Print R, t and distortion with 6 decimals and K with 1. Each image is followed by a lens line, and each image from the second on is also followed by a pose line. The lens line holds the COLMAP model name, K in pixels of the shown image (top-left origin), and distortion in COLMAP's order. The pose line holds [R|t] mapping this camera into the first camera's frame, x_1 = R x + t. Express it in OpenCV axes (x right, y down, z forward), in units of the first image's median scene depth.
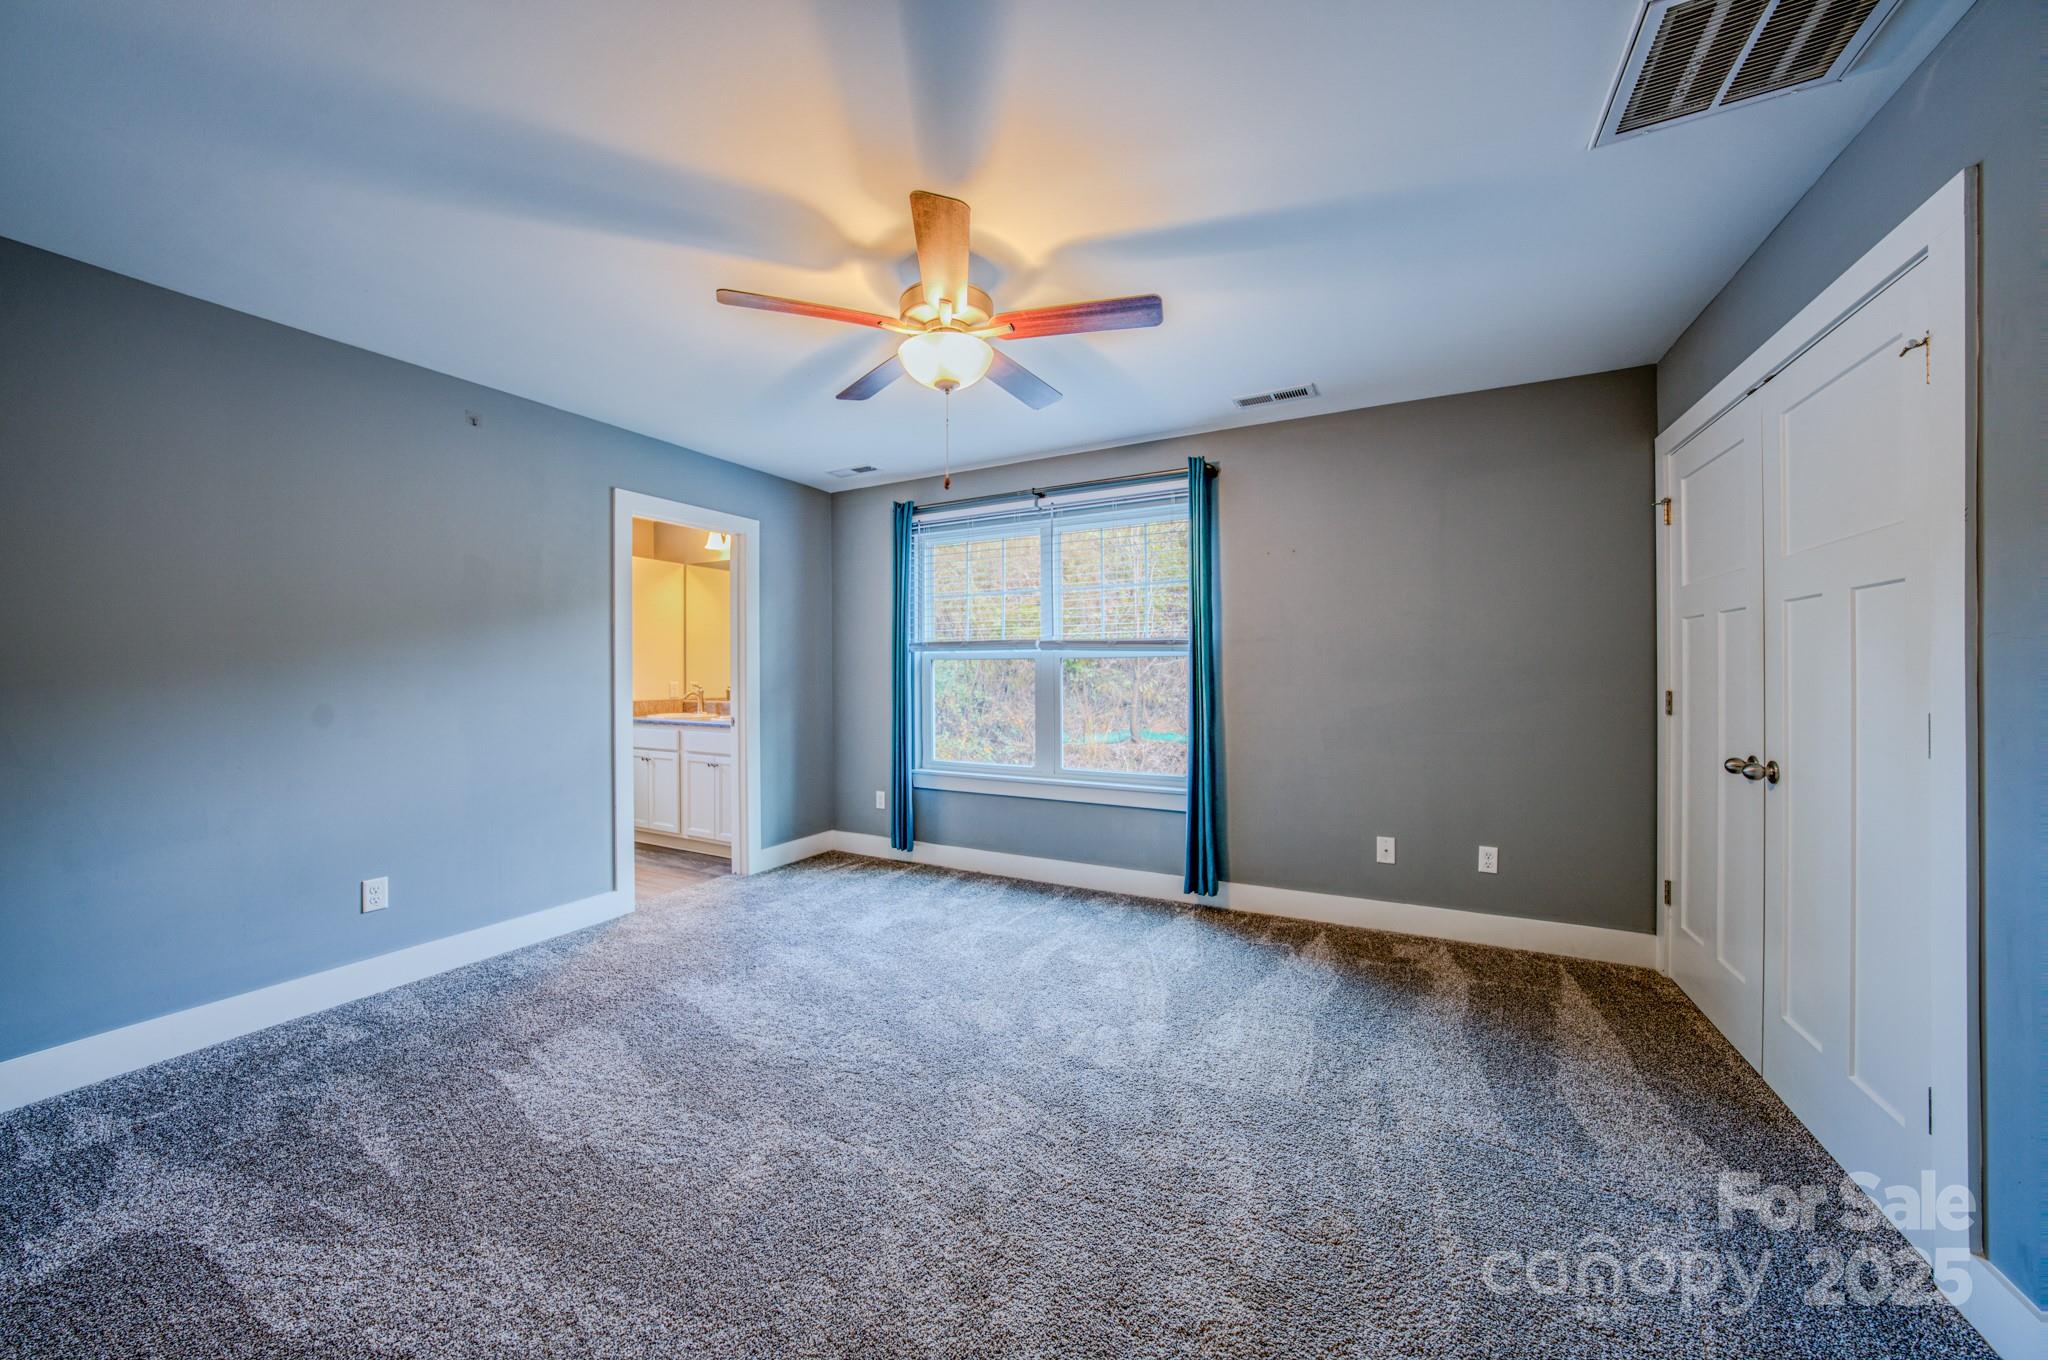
lens RADIAL K [[704.8, 0, 1029.9], [0, 704.8, 676.5], [0, 0, 1]] dist [-0.019266, 0.003023]
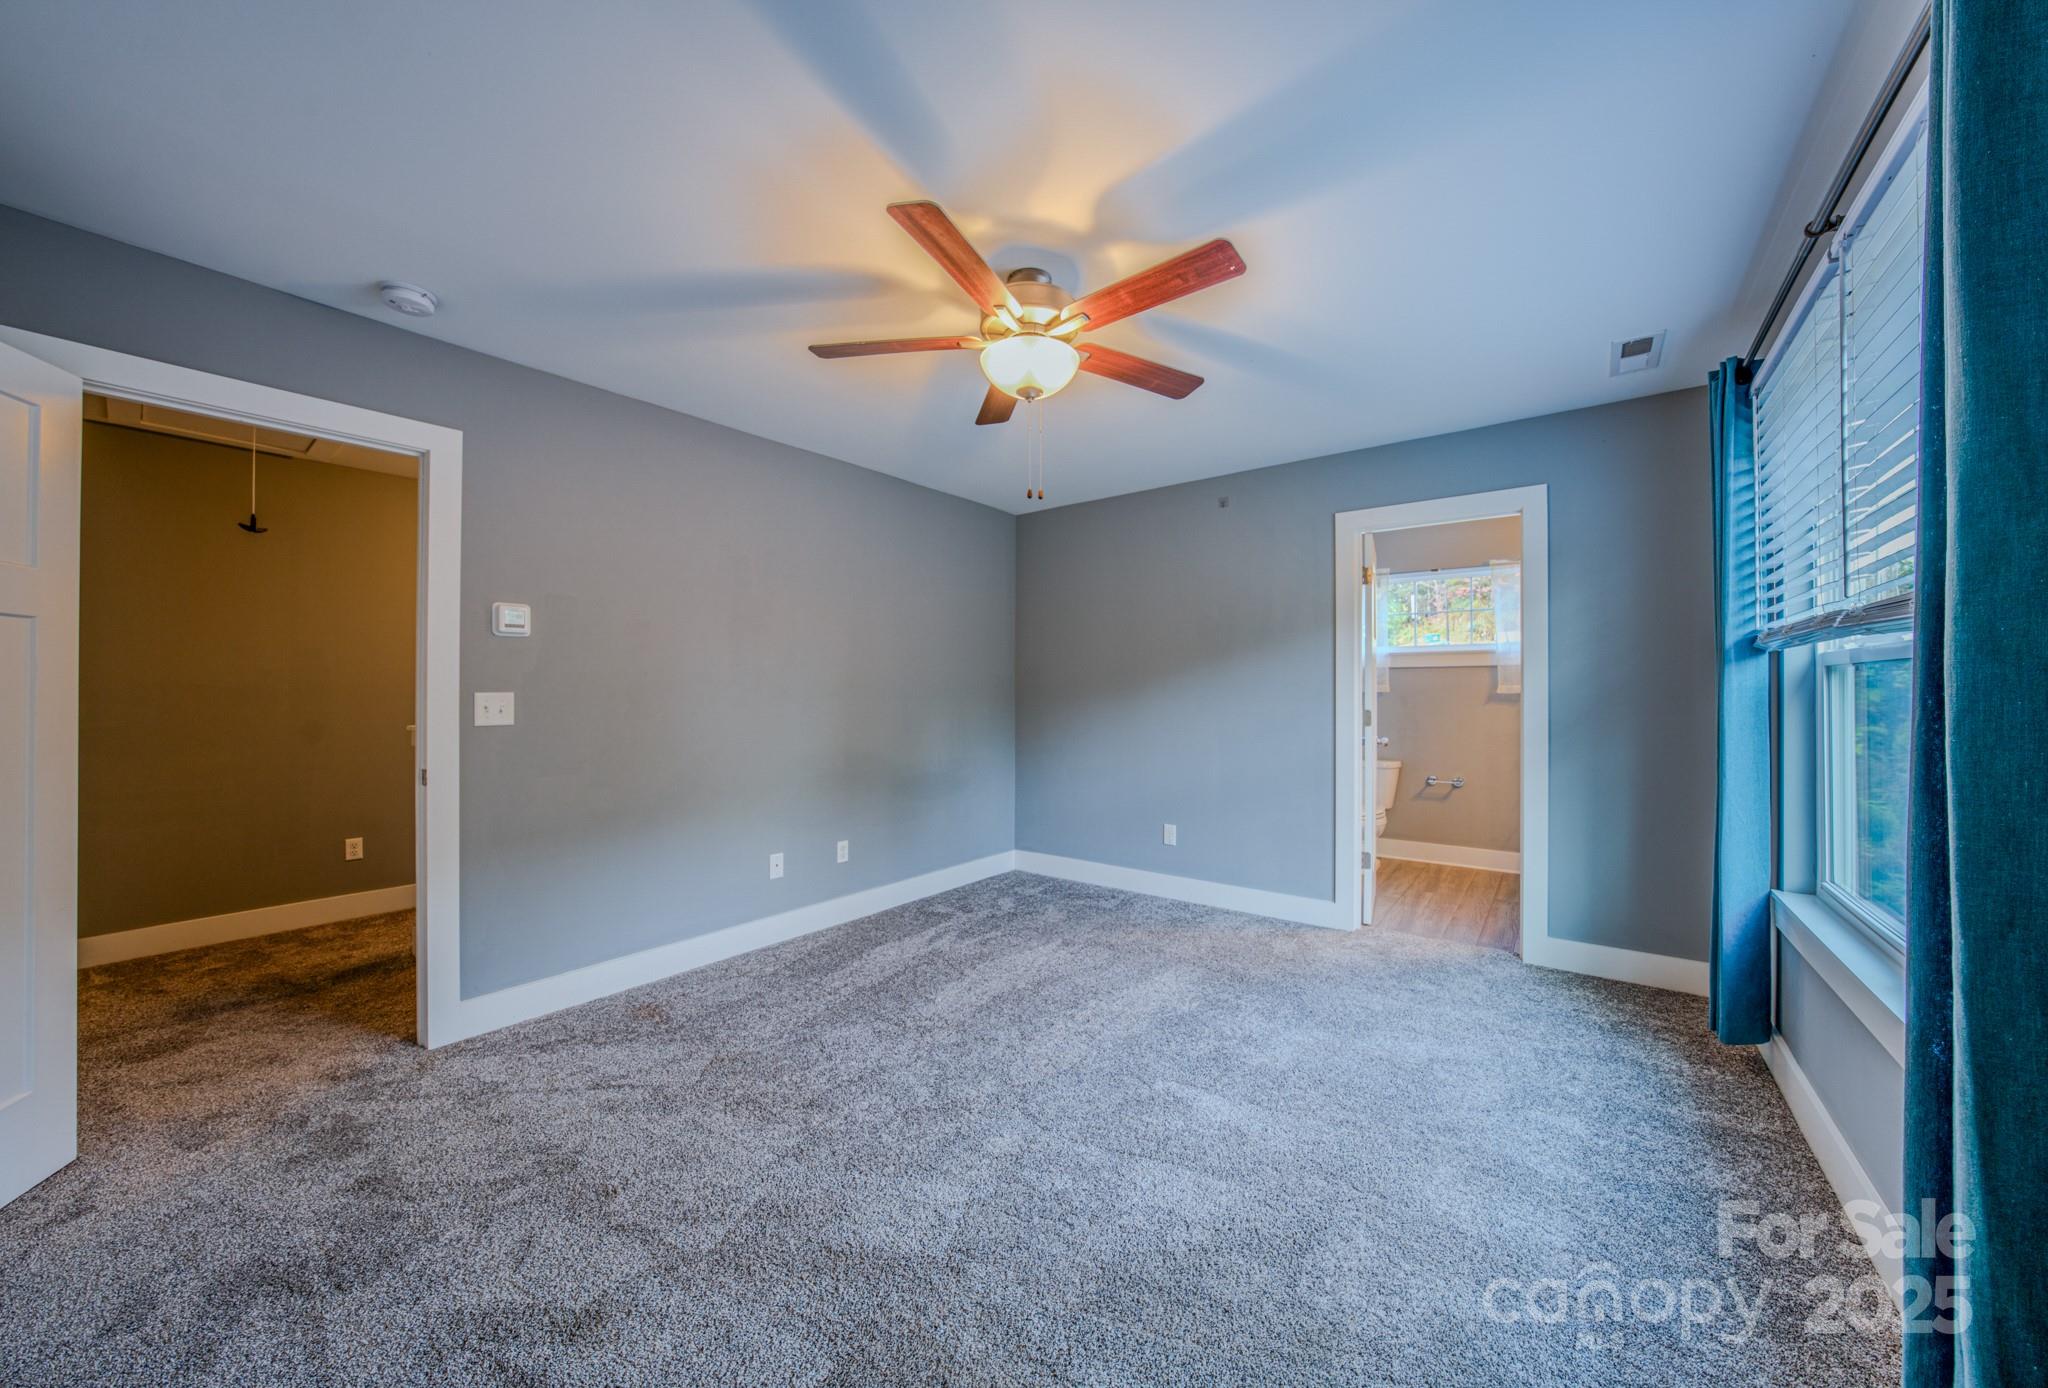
lens RADIAL K [[721.2, 0, 1038.2], [0, 721.2, 688.7], [0, 0, 1]] dist [-0.003160, -0.000066]
pose [[-0.154888, -0.003188, -0.987927, 0.581735], [-0.007221, 0.999972, -0.002095, -0.005312], [0.987906, 0.006809, -0.154907, 0.799673]]
